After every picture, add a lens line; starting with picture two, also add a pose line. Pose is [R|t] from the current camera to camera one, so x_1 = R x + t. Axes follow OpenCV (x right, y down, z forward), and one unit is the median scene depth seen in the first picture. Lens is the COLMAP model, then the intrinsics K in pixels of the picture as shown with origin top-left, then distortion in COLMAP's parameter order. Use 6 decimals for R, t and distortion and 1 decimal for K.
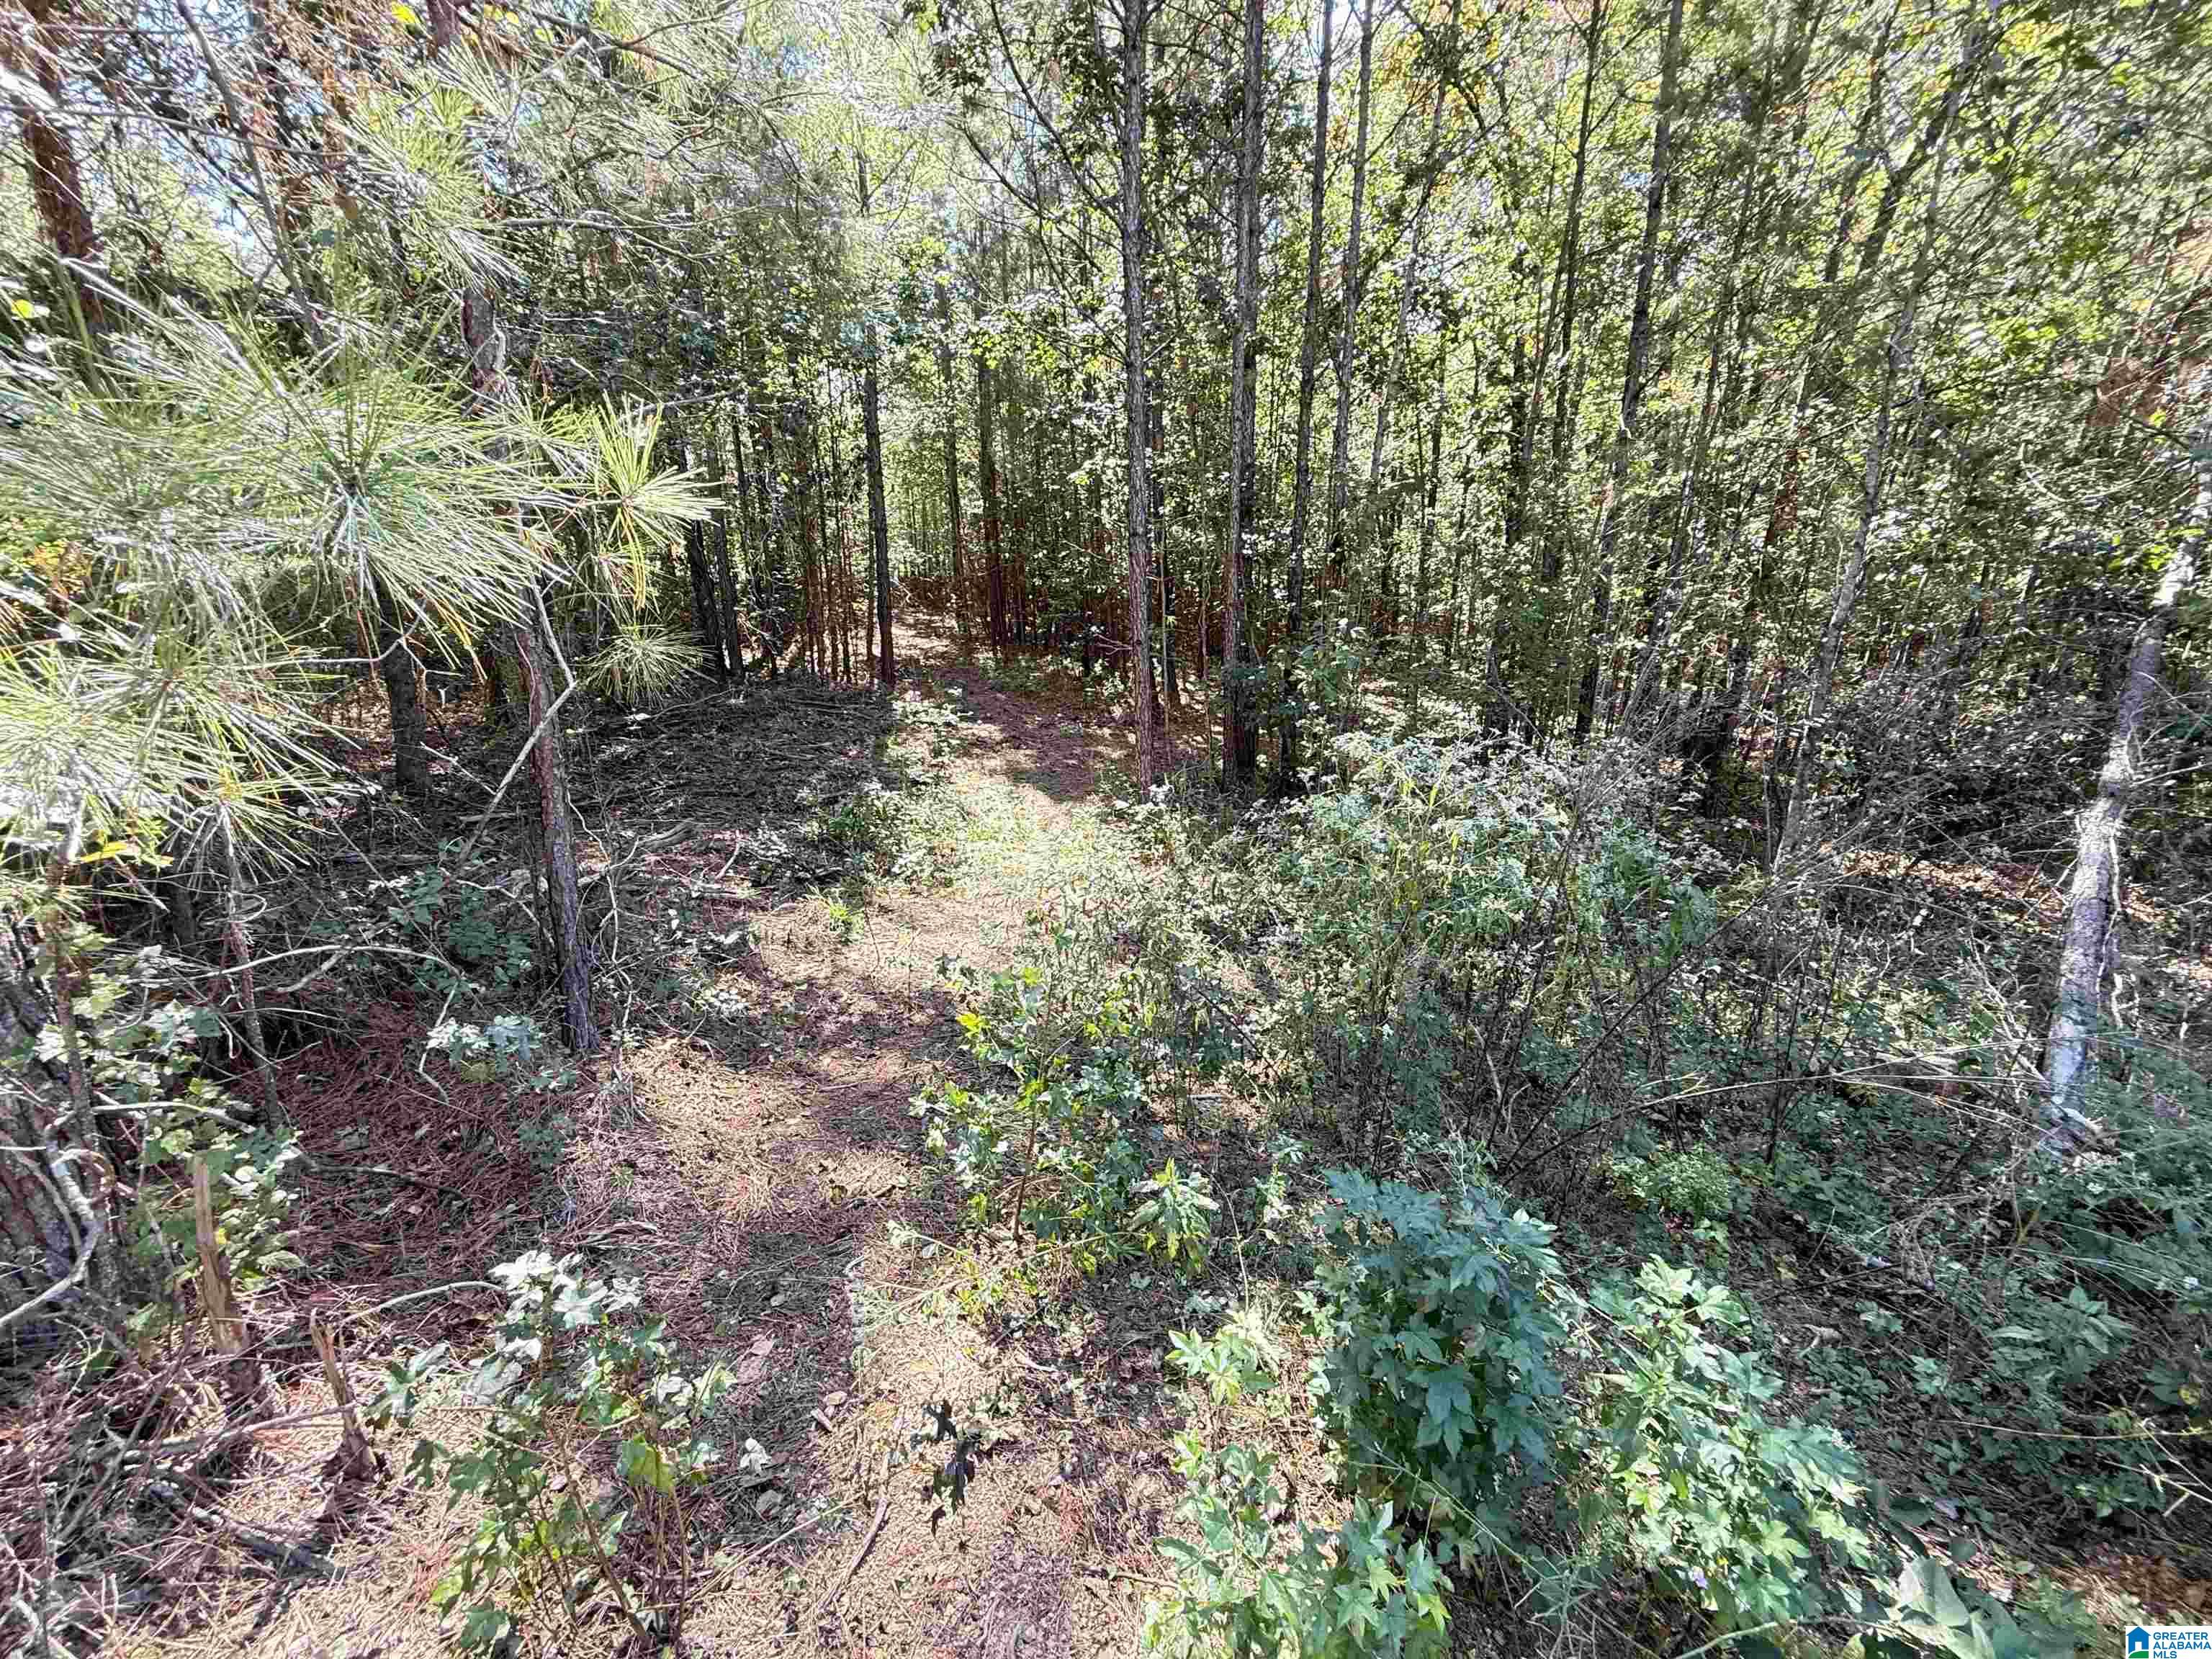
lens RADIAL K [[883.8, 0, 1113.2], [0, 883.8, 830.8], [0, 0, 1]] dist [0.001876, 0.000040]
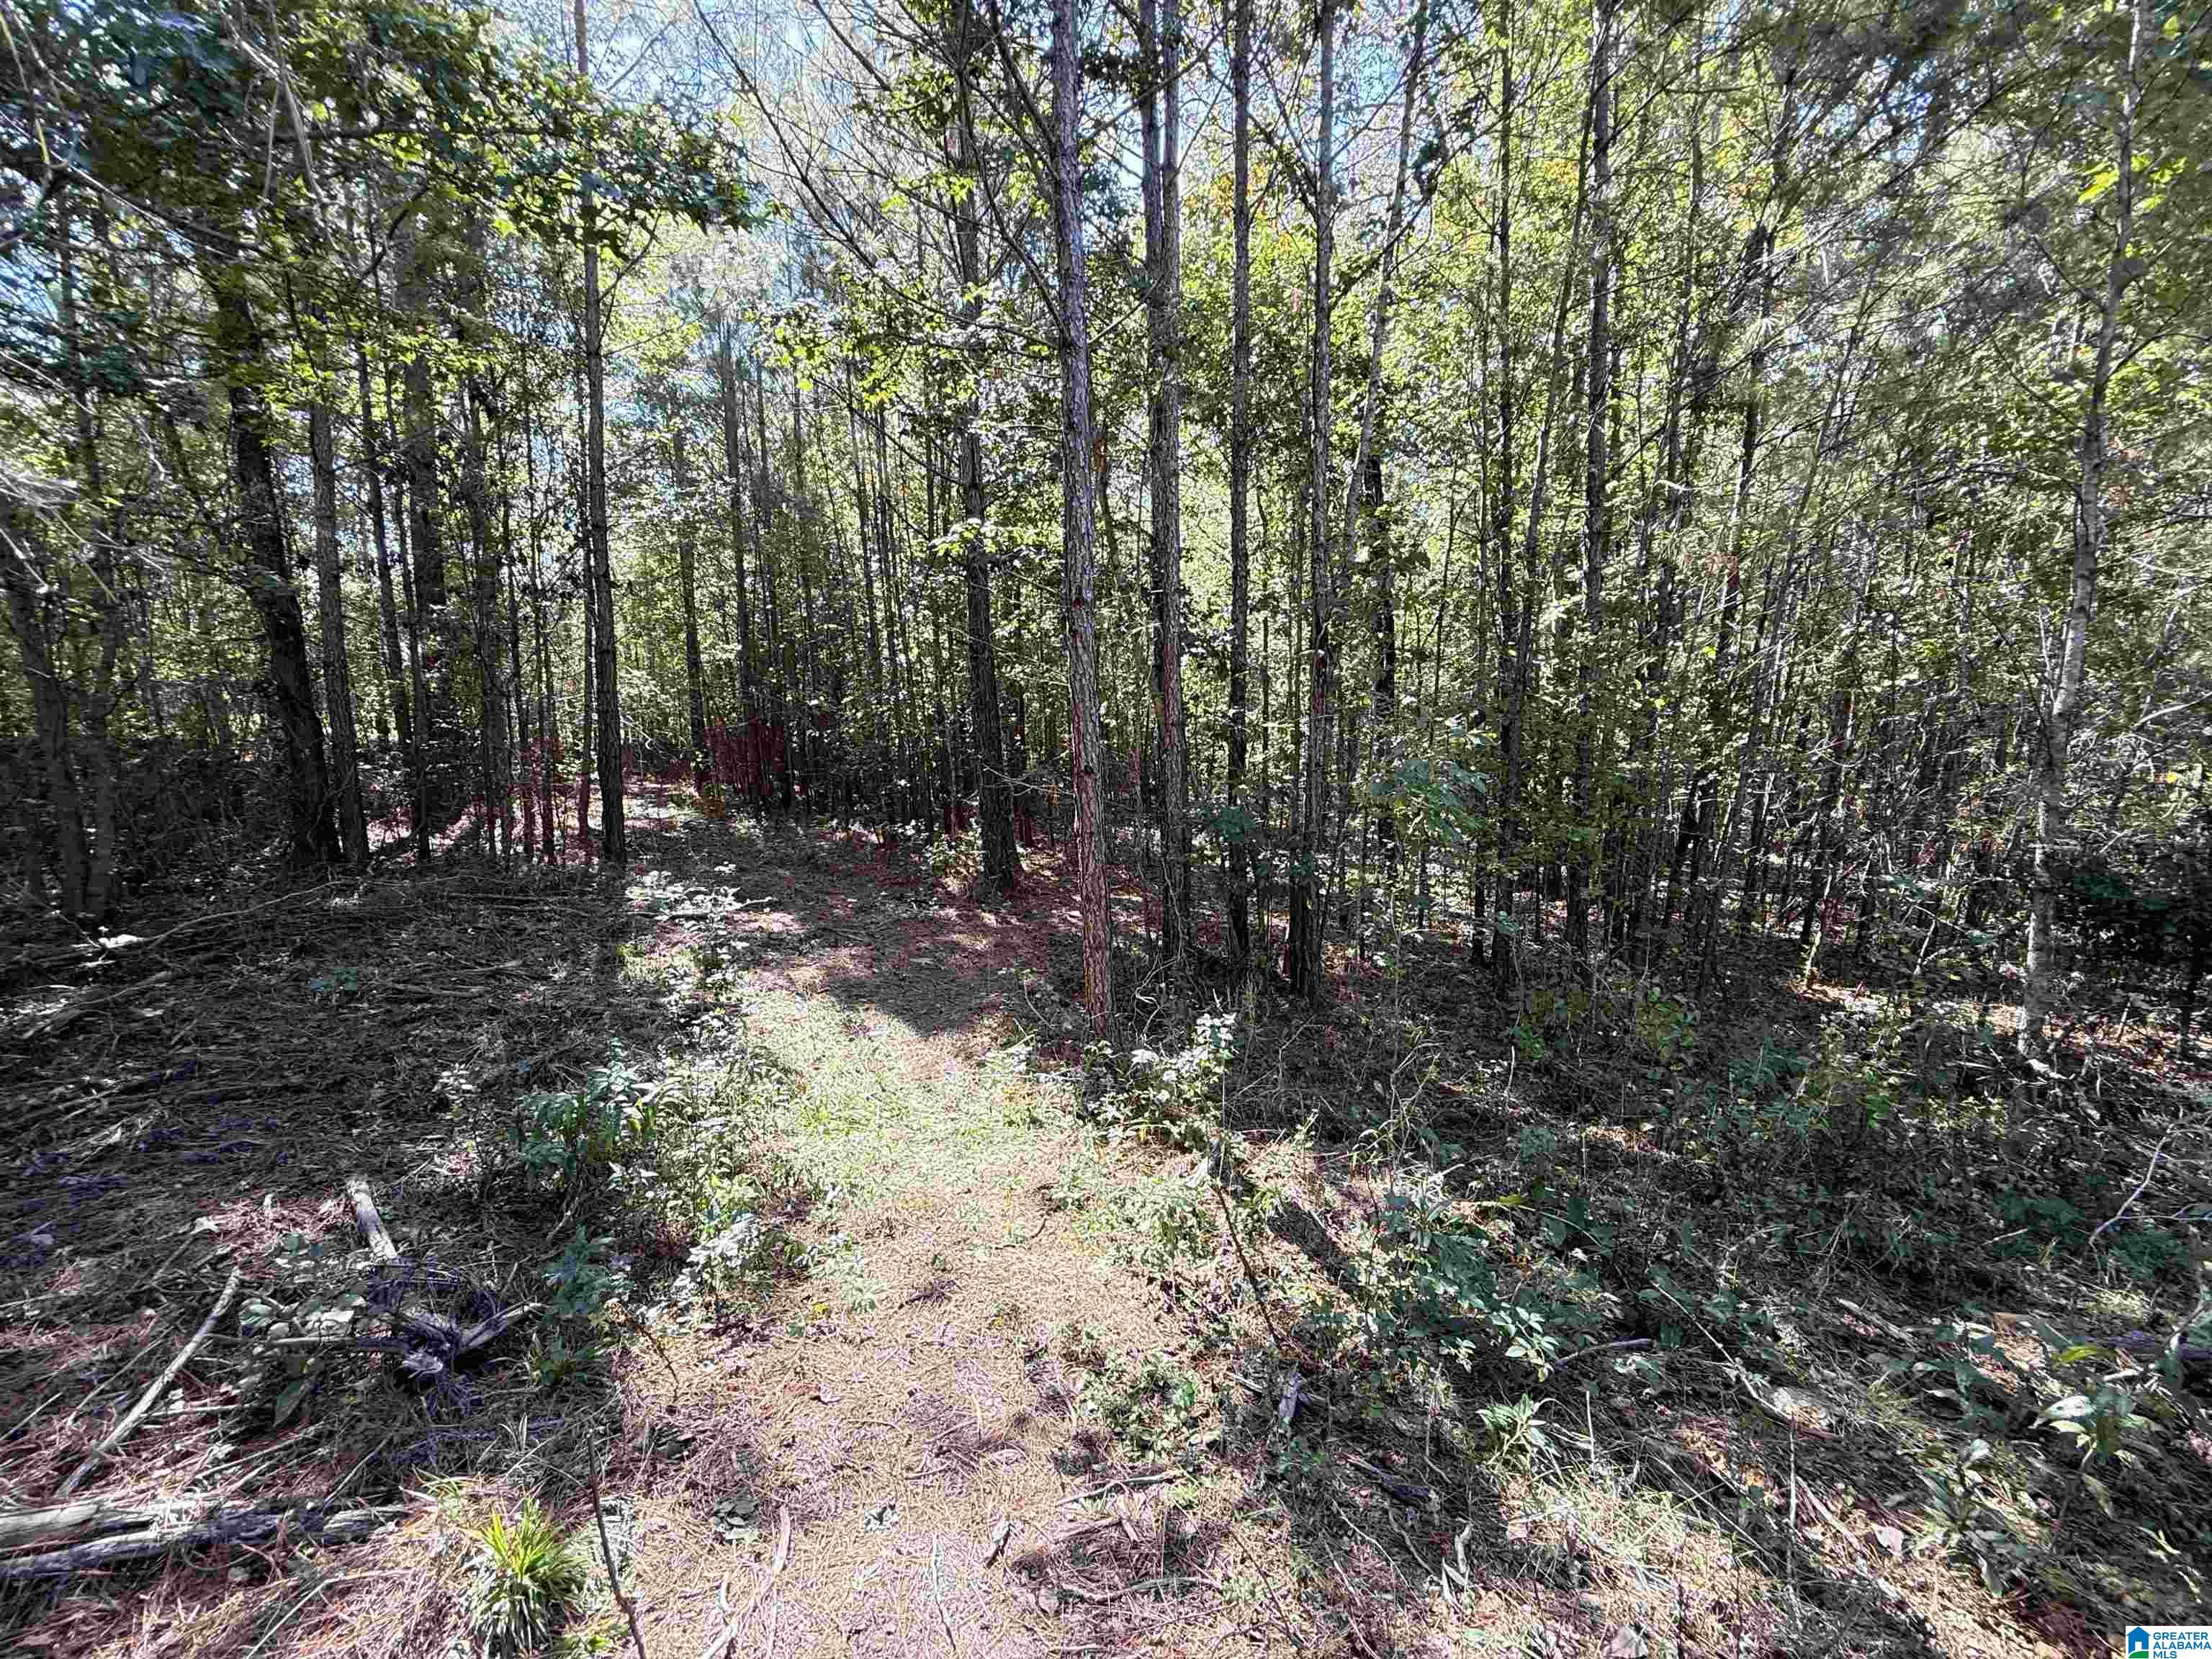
lens RADIAL K [[883.8, 0, 1097.2], [0, 883.8, 820.6], [0, 0, 1]] dist [0.001876, 0.000040]
pose [[0.962812, -0.036804, 0.267653, -0.082967], [0.089559, 0.978142, -0.187663, -0.038508], [-0.254896, 0.204655, 0.945063, 0.264313]]
